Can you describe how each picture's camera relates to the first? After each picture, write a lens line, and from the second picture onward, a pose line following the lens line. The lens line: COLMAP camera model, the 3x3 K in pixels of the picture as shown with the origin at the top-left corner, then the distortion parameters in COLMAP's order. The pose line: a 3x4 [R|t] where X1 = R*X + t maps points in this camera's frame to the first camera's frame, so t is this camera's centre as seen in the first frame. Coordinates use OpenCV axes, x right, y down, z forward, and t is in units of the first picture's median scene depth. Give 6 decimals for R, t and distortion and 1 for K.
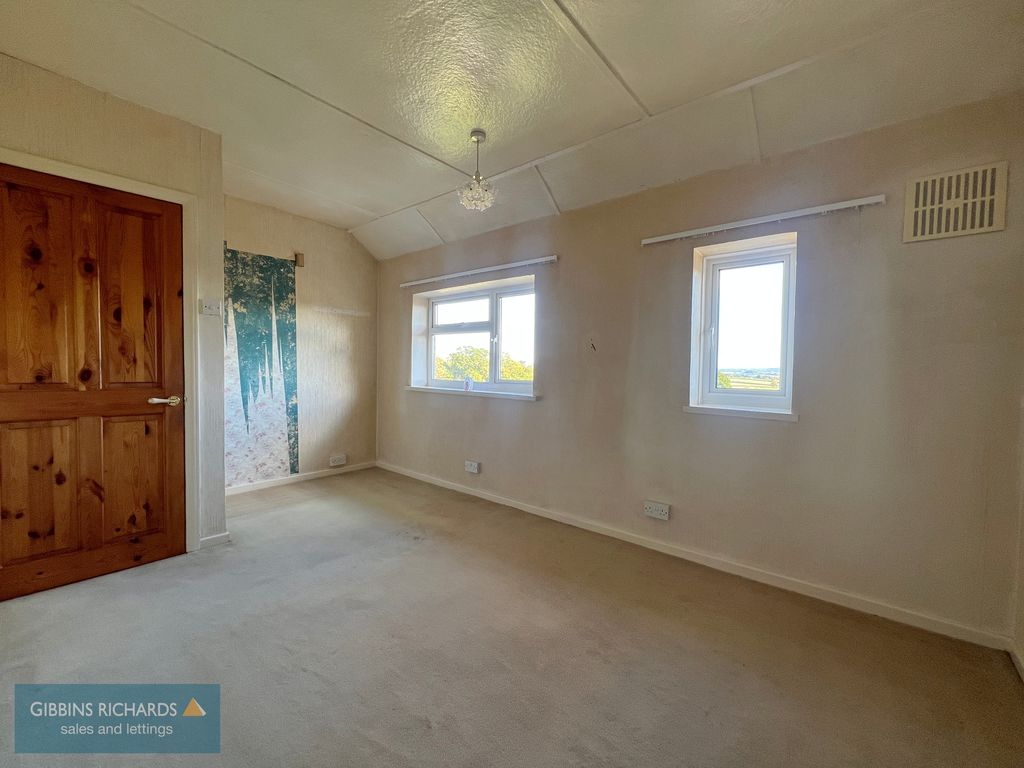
lens RADIAL K [[412.6, 0, 510.1], [0, 412.6, 383.2], [0, 0, 1]] dist [-0.000371, -0.000164]
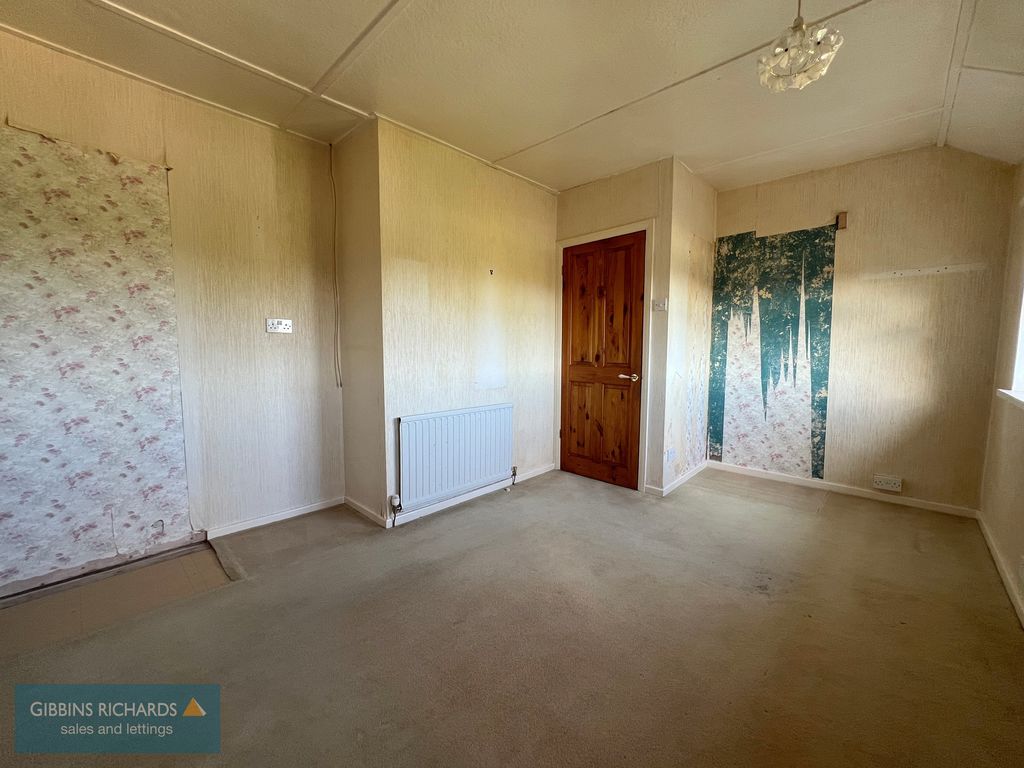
lens RADIAL K [[412.6, 0, 510.1], [0, 412.6, 383.2], [0, 0, 1]] dist [-0.000371, -0.000164]
pose [[-0.063138, 0.076114, -0.995098, 0.383813], [-0.041099, 0.996043, 0.078794, -0.019826], [0.997158, 0.045872, -0.059760, 0.441247]]
